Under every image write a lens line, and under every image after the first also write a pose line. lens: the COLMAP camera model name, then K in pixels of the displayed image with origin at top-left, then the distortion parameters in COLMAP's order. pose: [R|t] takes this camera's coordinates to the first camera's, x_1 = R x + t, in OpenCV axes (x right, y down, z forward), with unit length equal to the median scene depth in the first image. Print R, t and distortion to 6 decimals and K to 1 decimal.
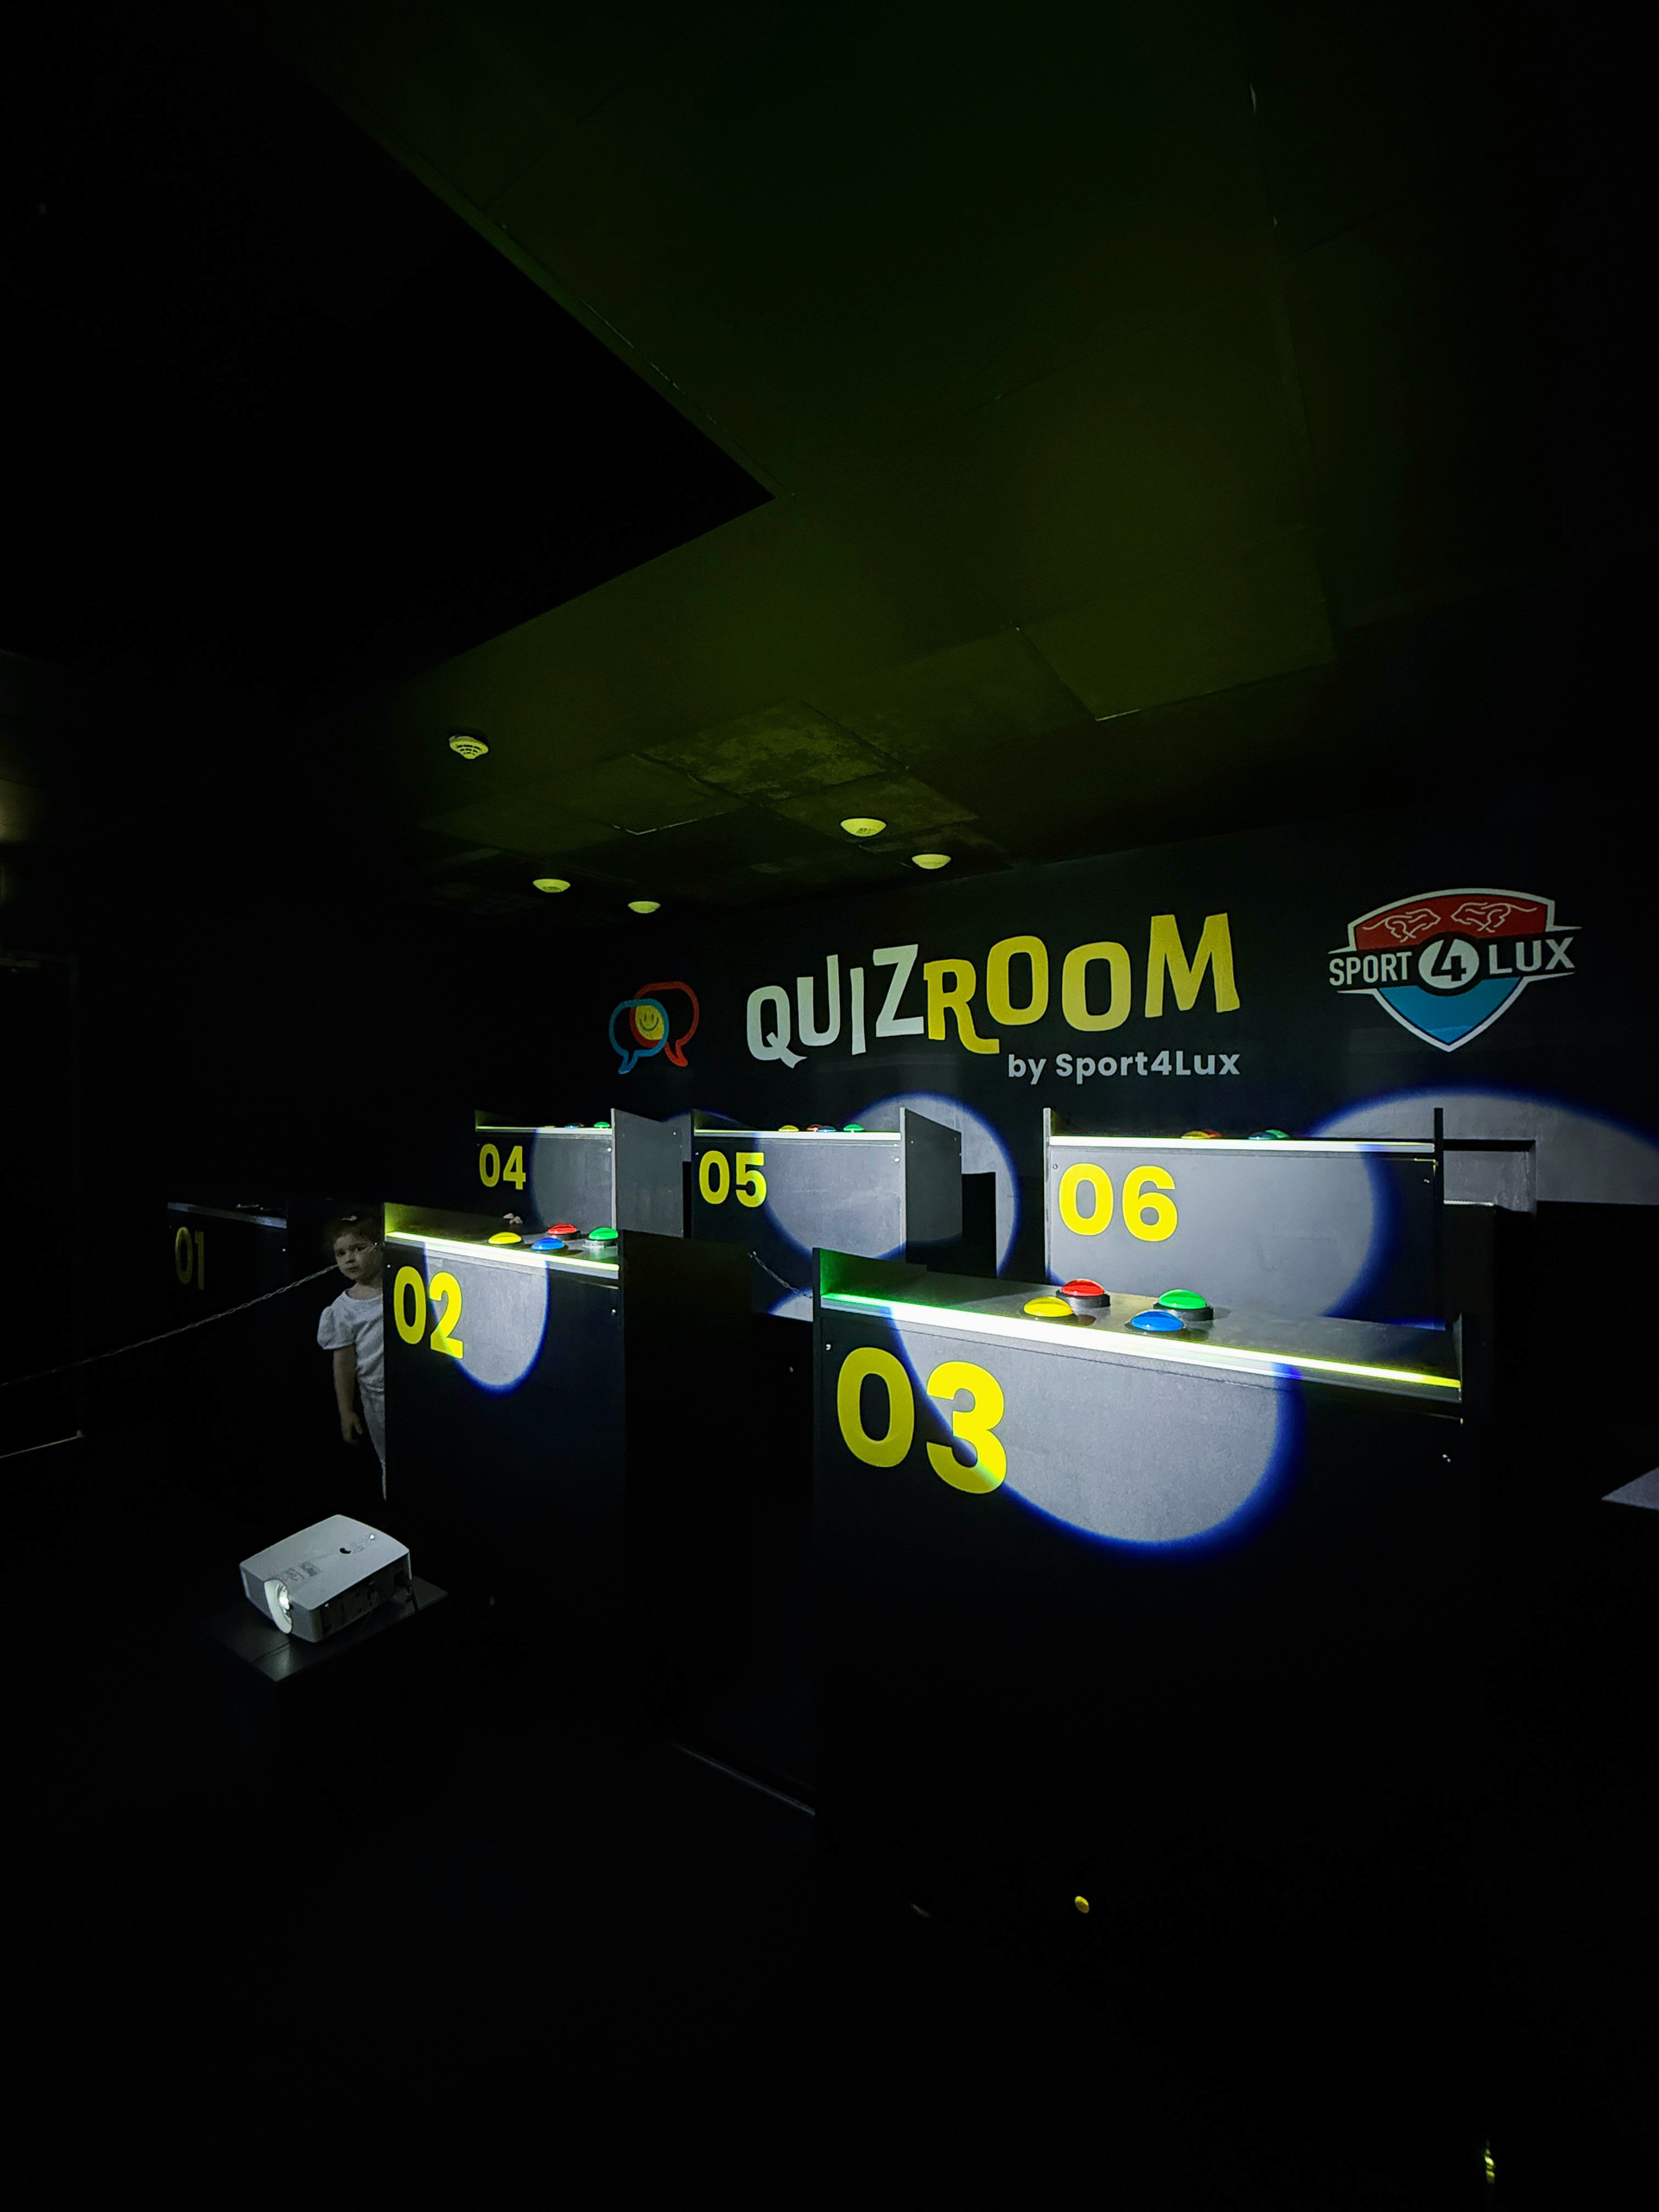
lens RADIAL K [[887.5, 0, 823.1], [0, 887.5, 1104.5], [0, 0, 1]] dist [0.001767, -0.000083]
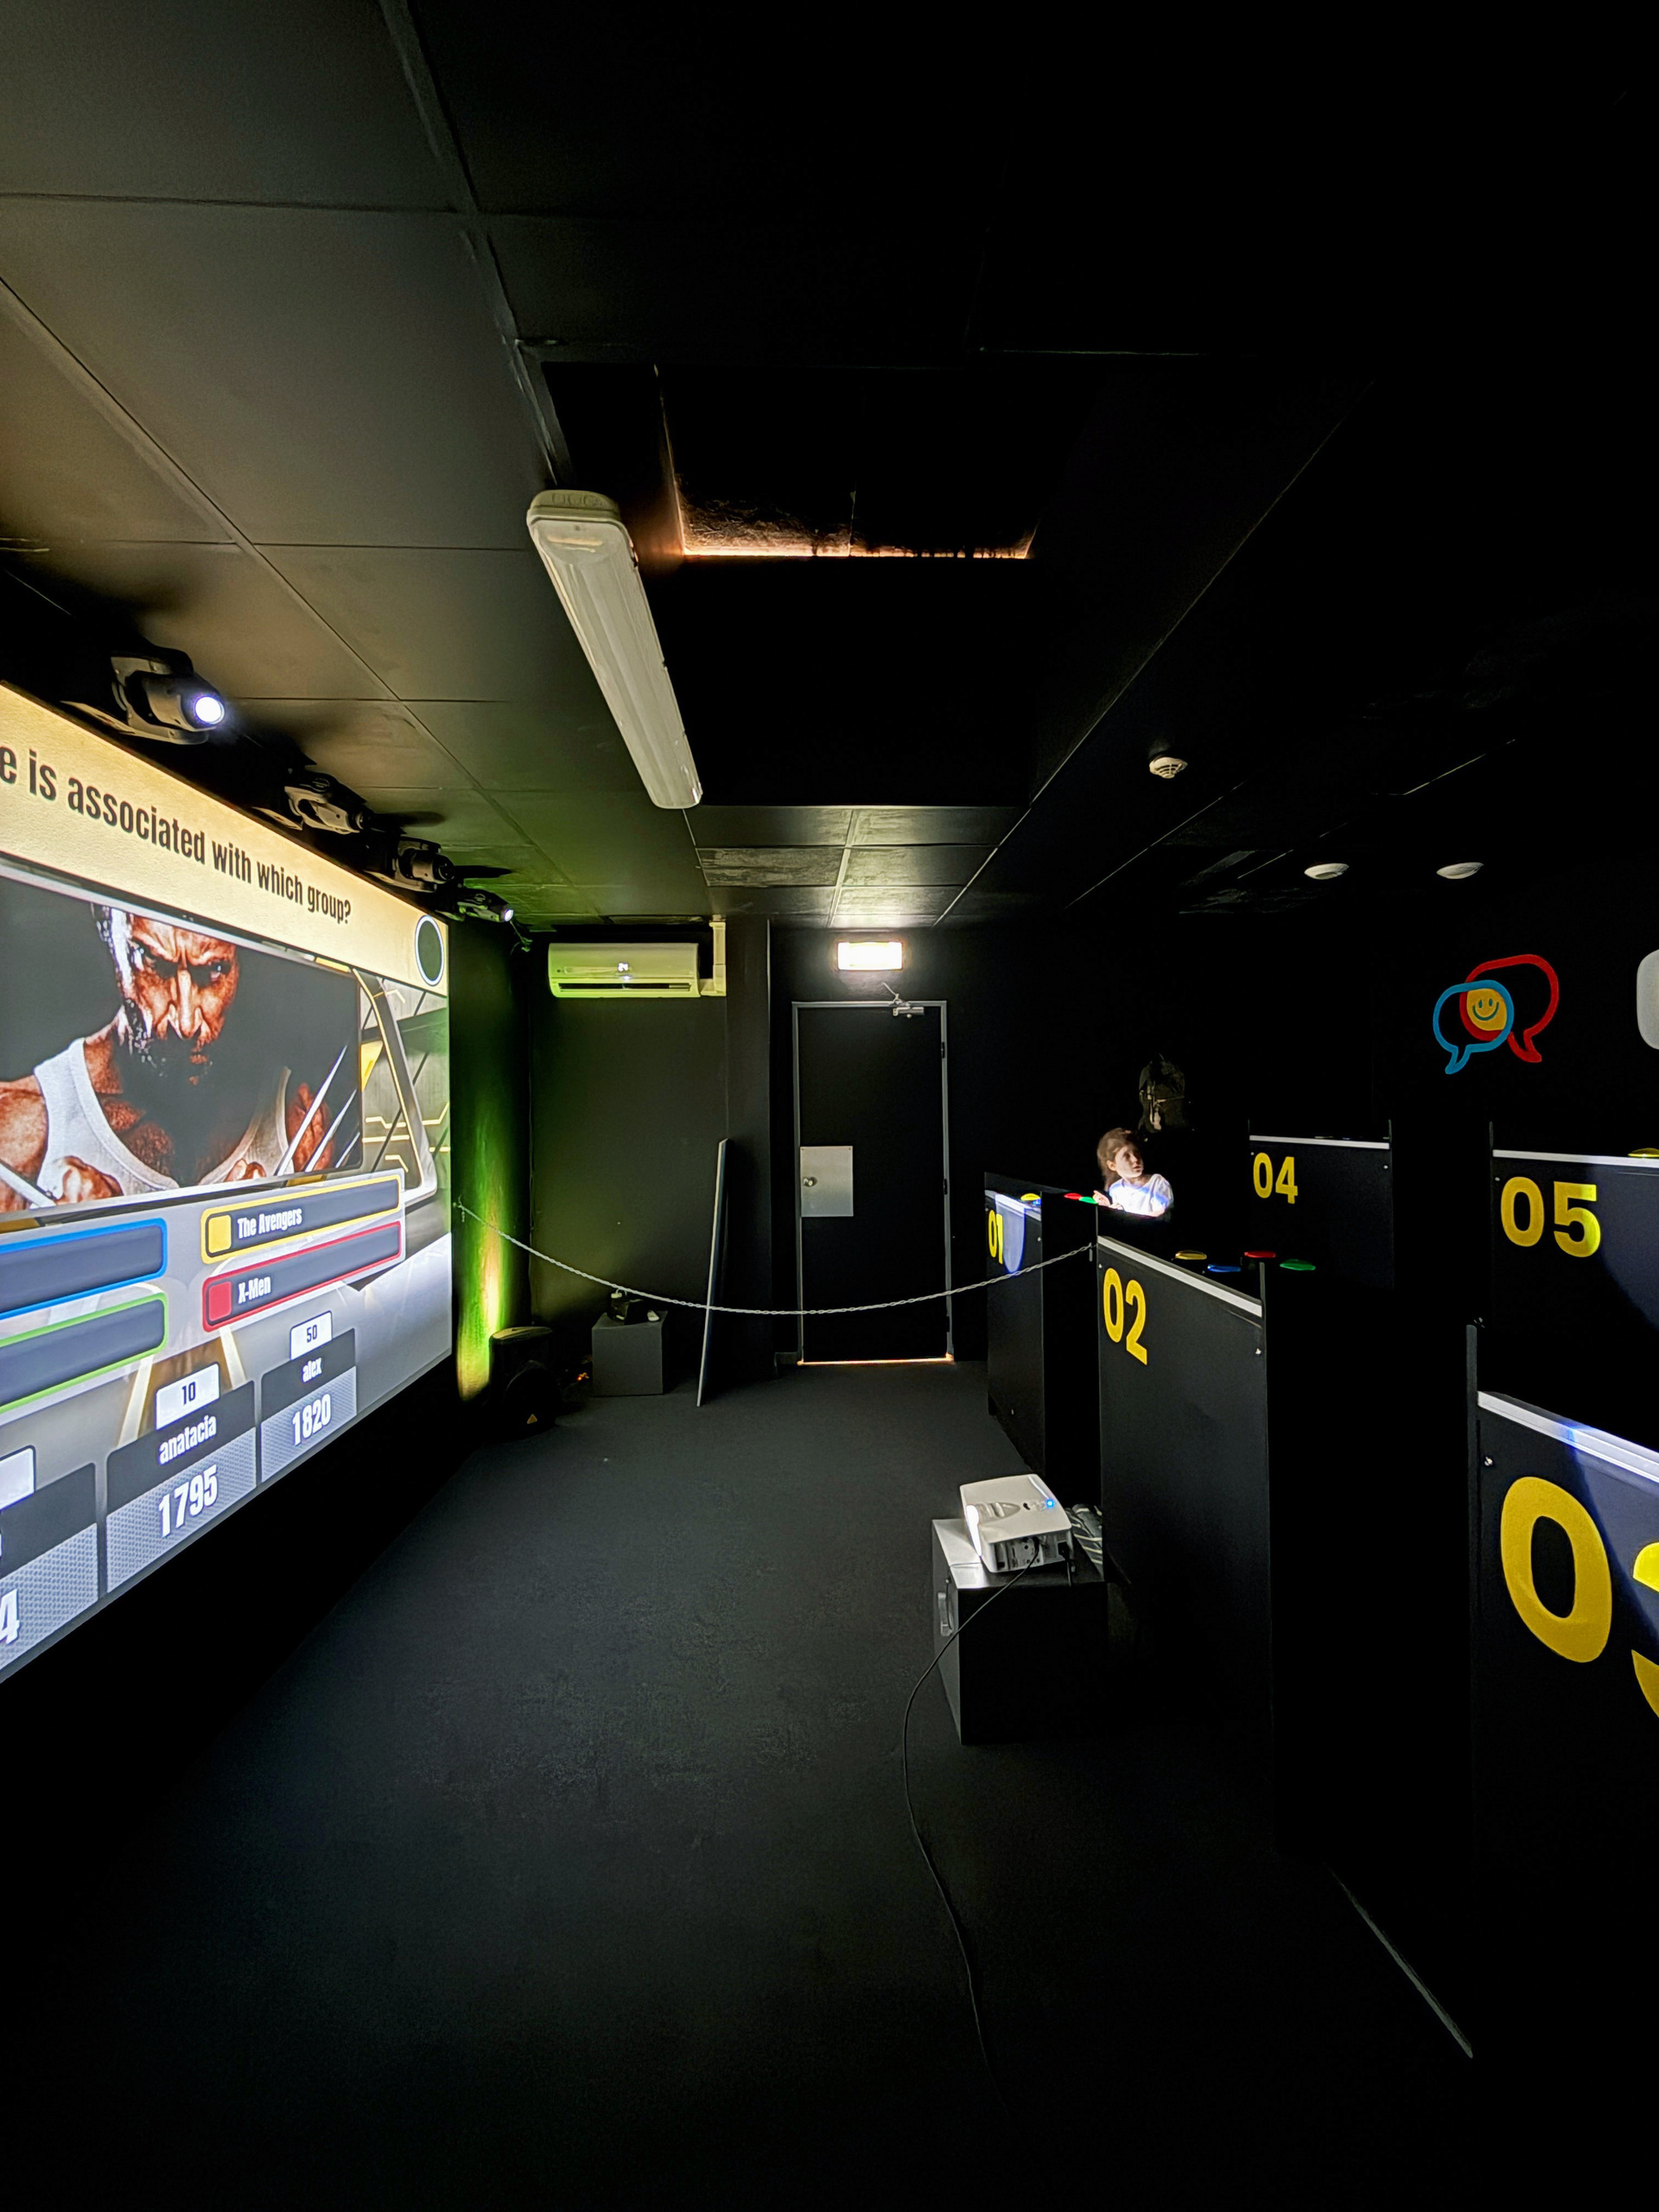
lens RADIAL K [[887.5, 0, 824.6], [0, 887.5, 1106.1], [0, 0, 1]] dist [0.001767, -0.000083]
pose [[0.598757, 0.000572, -0.800931, 0.111489], [0.003447, 0.999989, 0.003291, -0.011714], [0.800924, -0.004731, 0.598748, 0.047275]]
